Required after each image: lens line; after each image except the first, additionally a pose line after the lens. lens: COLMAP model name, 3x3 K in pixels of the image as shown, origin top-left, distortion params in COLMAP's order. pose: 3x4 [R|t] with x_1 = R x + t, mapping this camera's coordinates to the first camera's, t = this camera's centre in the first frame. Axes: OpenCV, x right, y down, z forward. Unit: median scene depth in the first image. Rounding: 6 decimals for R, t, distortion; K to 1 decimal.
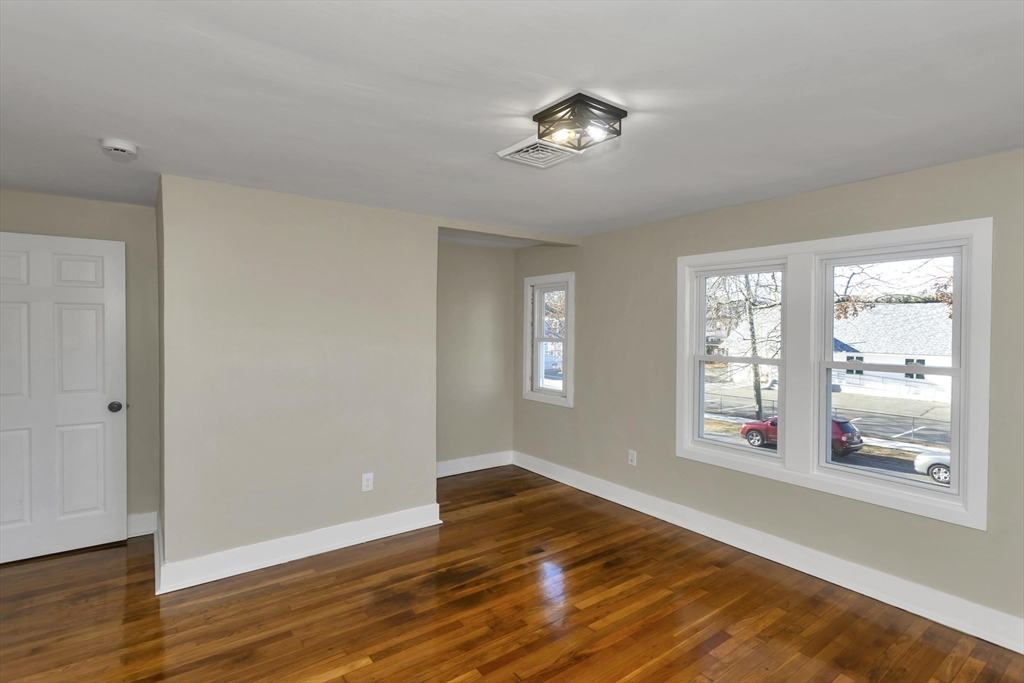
lens RADIAL K [[483.2, 0, 509.9], [0, 483.2, 334.3], [0, 0, 1]] dist [0.002220, -0.000490]
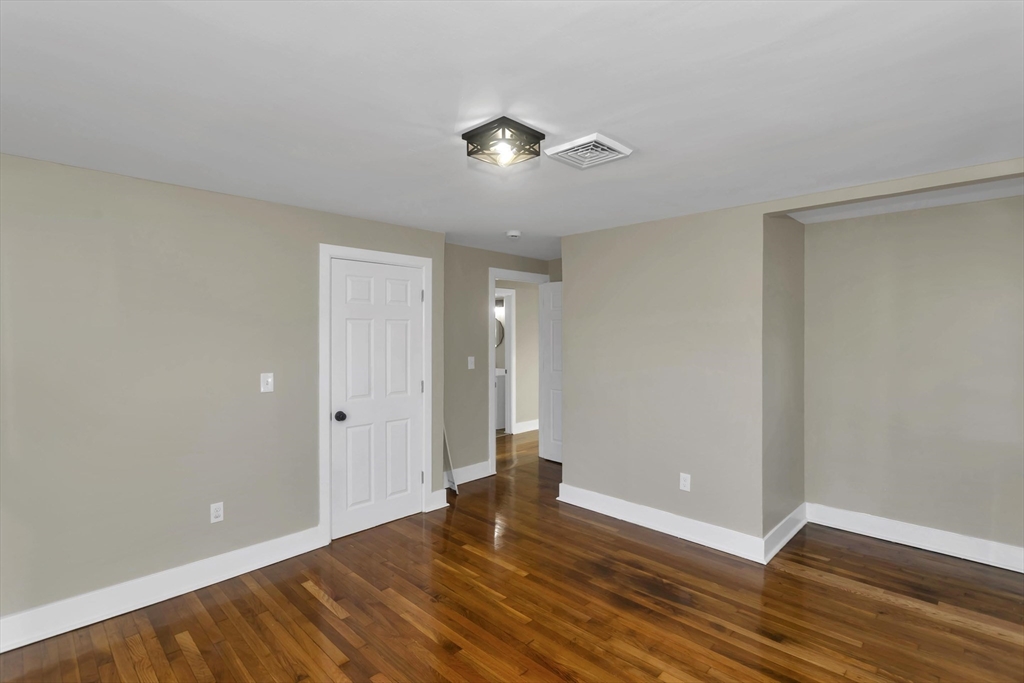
lens RADIAL K [[489.4, 0, 517.1], [0, 489.4, 337.6], [0, 0, 1]] dist [0.001788, 0.000555]
pose [[0.184552, 0.003351, -0.982817, 0.792079], [-0.015614, 0.999878, 0.000477, 0.002098], [0.982699, 0.015258, 0.184582, 0.529765]]
